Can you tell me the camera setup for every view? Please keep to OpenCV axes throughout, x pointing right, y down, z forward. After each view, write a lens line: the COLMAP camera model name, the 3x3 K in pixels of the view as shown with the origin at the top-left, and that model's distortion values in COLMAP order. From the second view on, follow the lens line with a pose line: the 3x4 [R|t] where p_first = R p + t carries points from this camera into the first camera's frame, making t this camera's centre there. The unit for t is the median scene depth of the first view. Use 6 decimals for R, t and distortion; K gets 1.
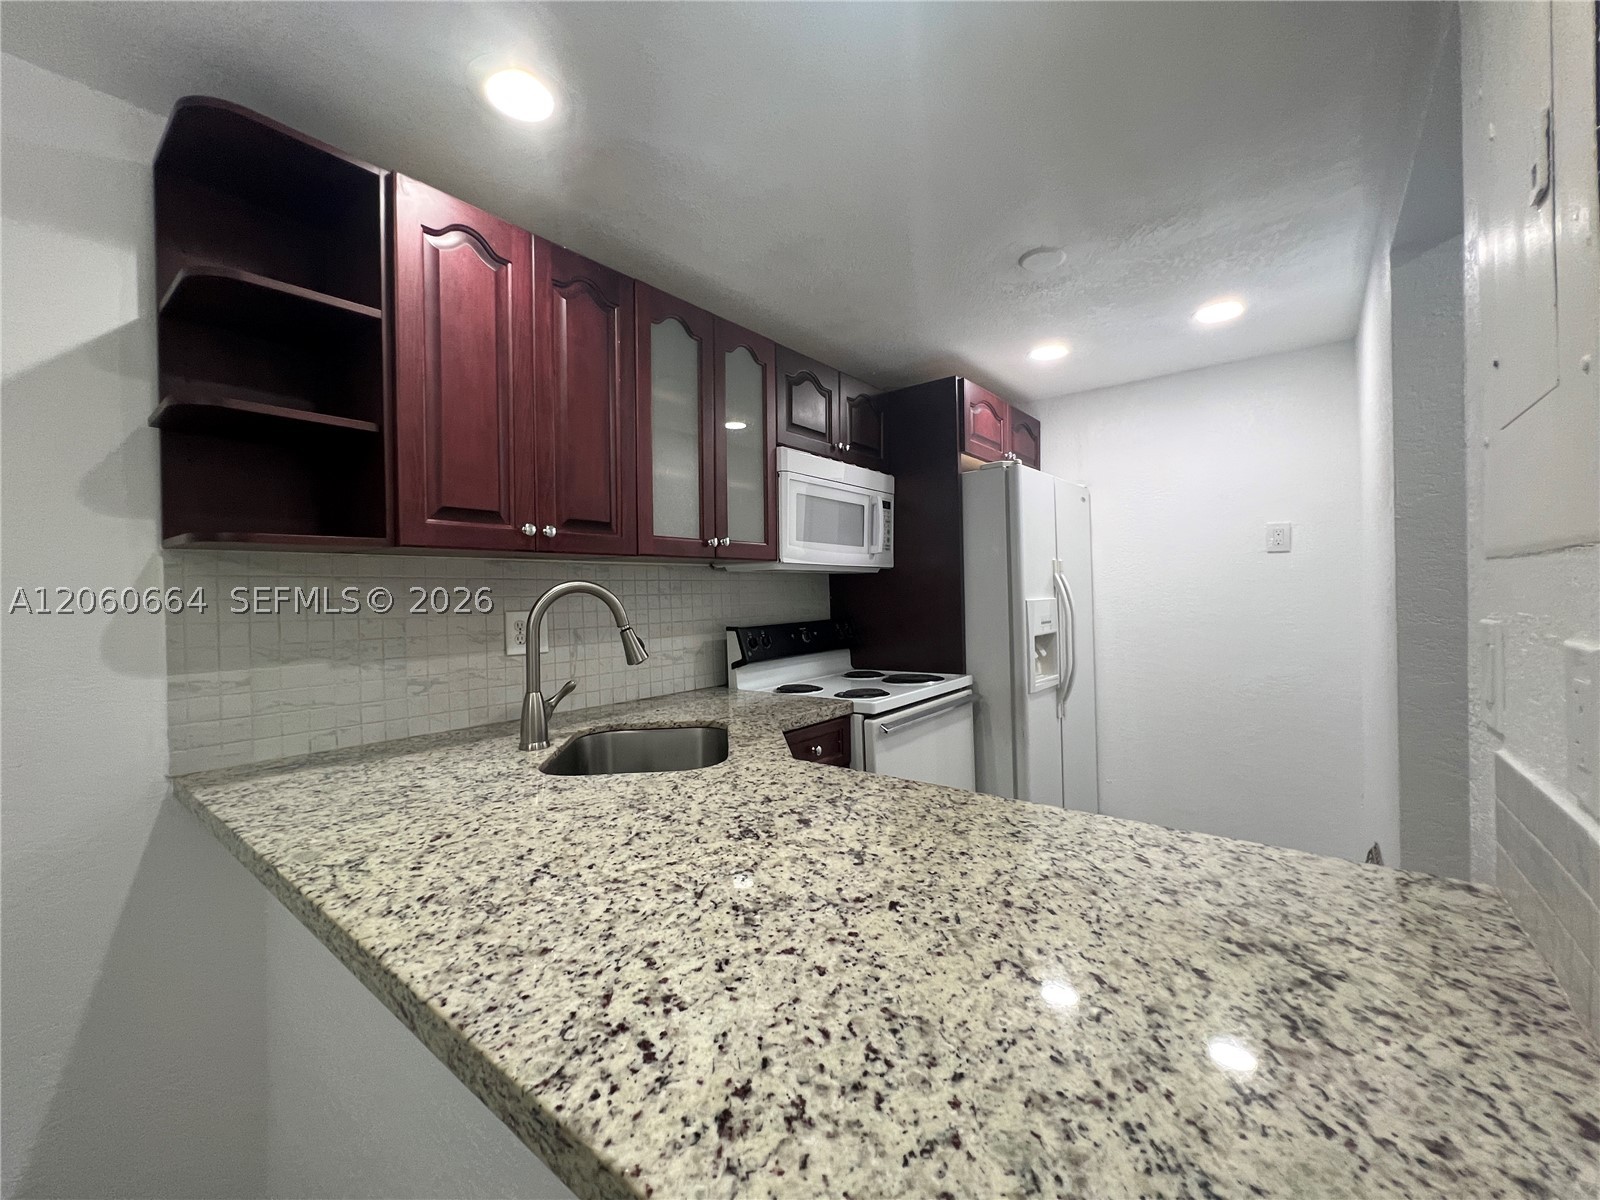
lens RADIAL K [[644.6, 0, 799.0], [0, 644.6, 595.0], [0, 0, 1]] dist [-0.002648, 0.000854]
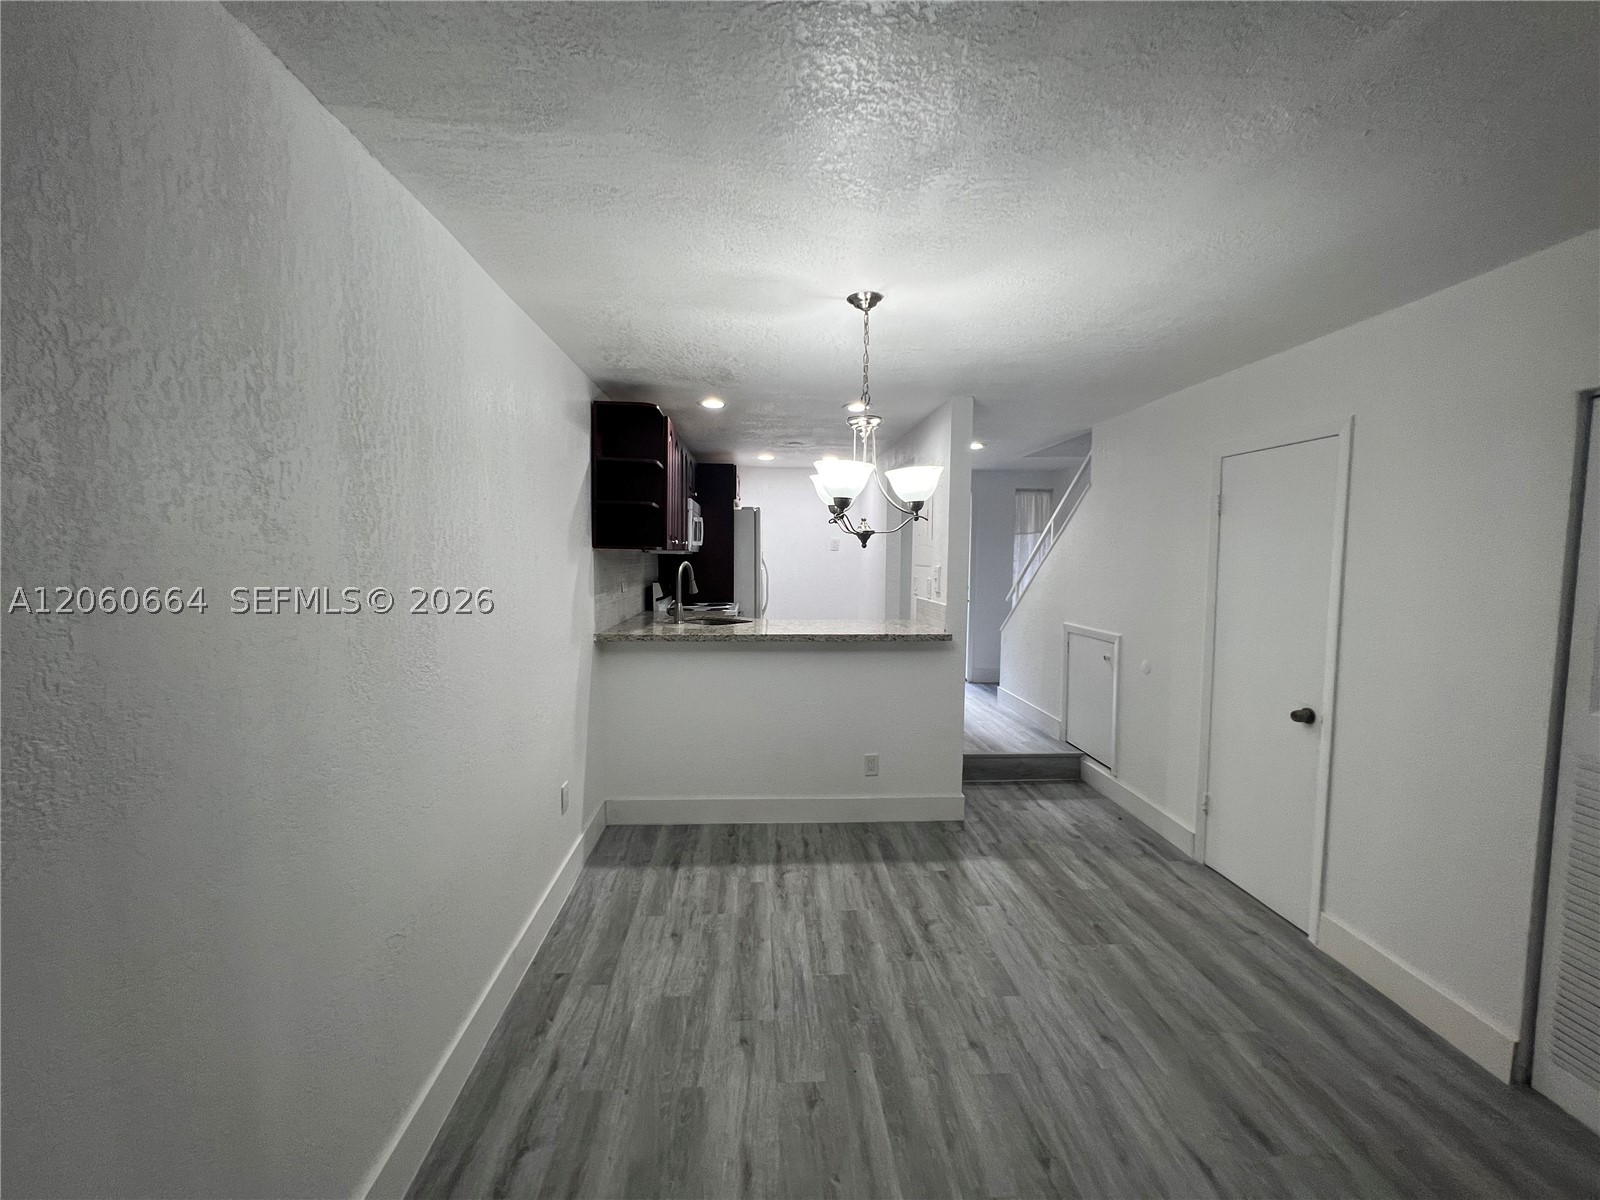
lens RADIAL K [[644.6, 0, 792.5], [0, 644.6, 597.8], [0, 0, 1]] dist [-0.002648, 0.000854]
pose [[0.751626, -0.025982, 0.659077, -1.170273], [-0.017836, 0.998058, 0.059687, -0.029455], [-0.659348, -0.056618, 0.749703, -0.858825]]
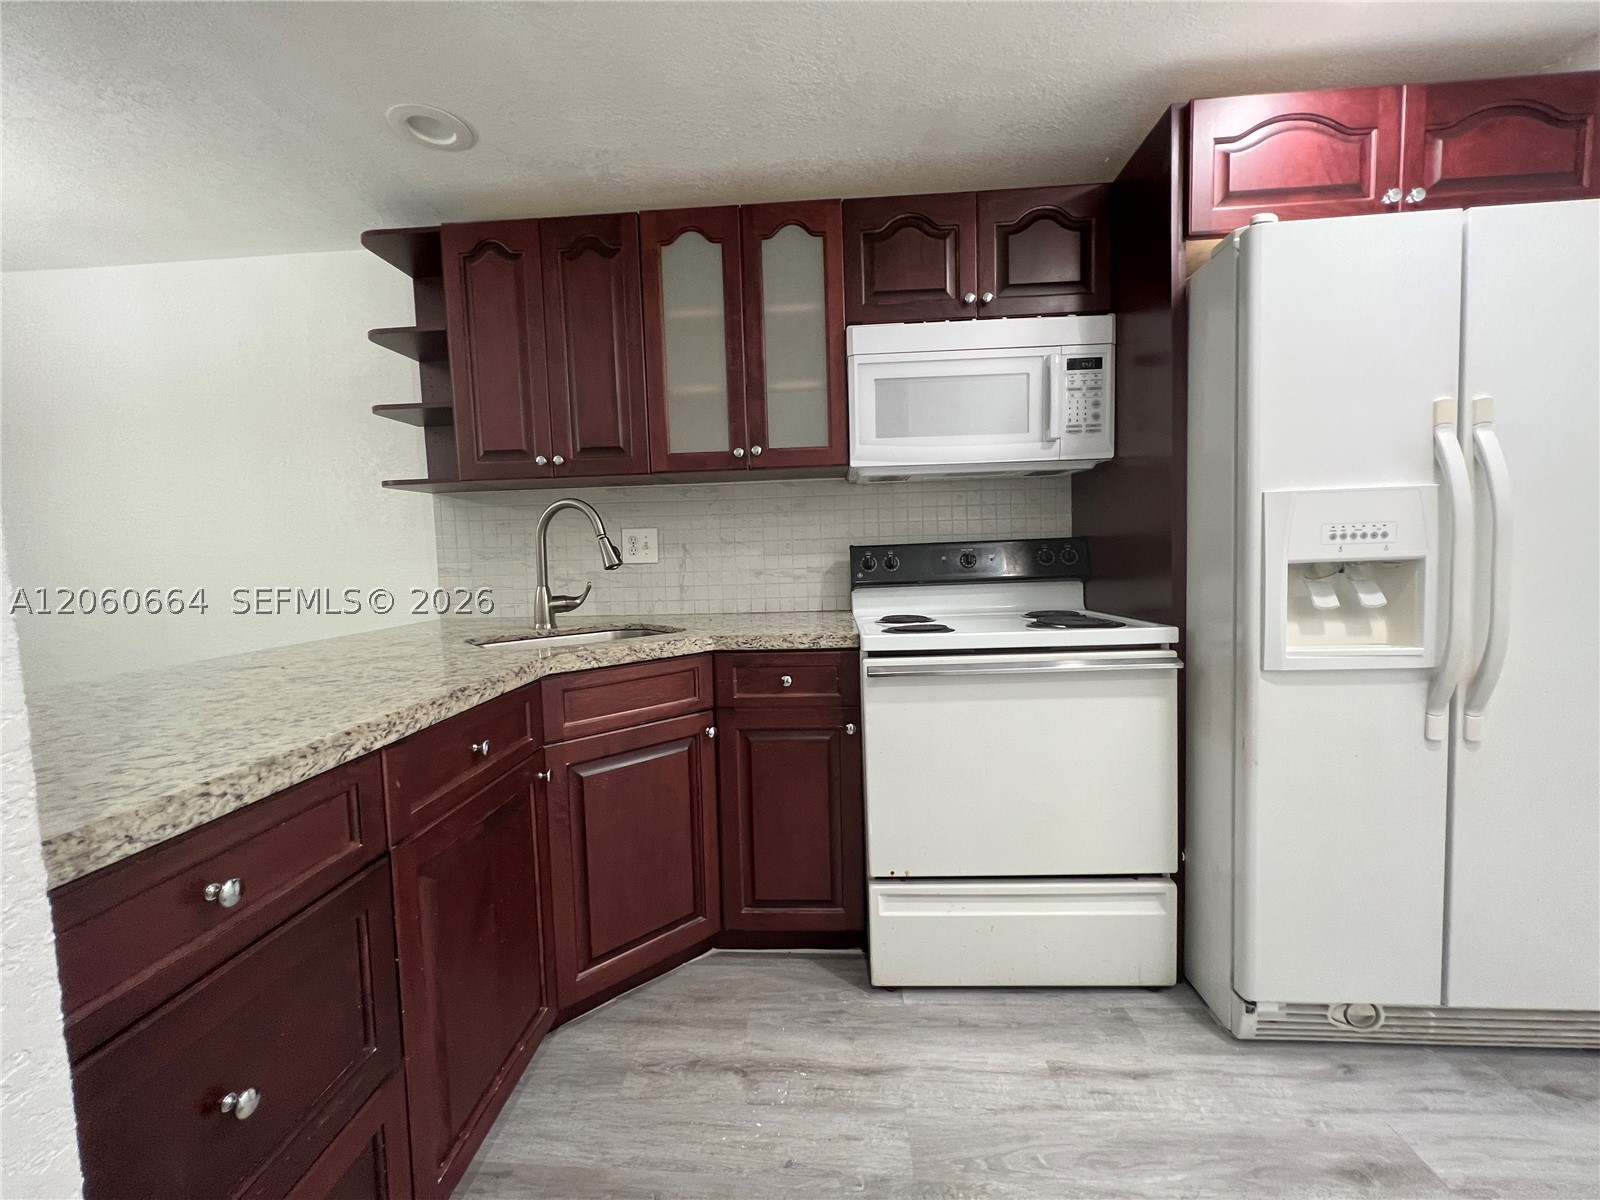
lens RADIAL K [[644.6, 0, 808.3], [0, 644.6, 599.0], [0, 0, 1]] dist [-0.002648, 0.000854]
pose [[0.575952, 0.058247, -0.815406, 0.629336], [0.016915, 0.996396, 0.083124, 0.050306], [0.817309, -0.061668, 0.572890, 0.445581]]
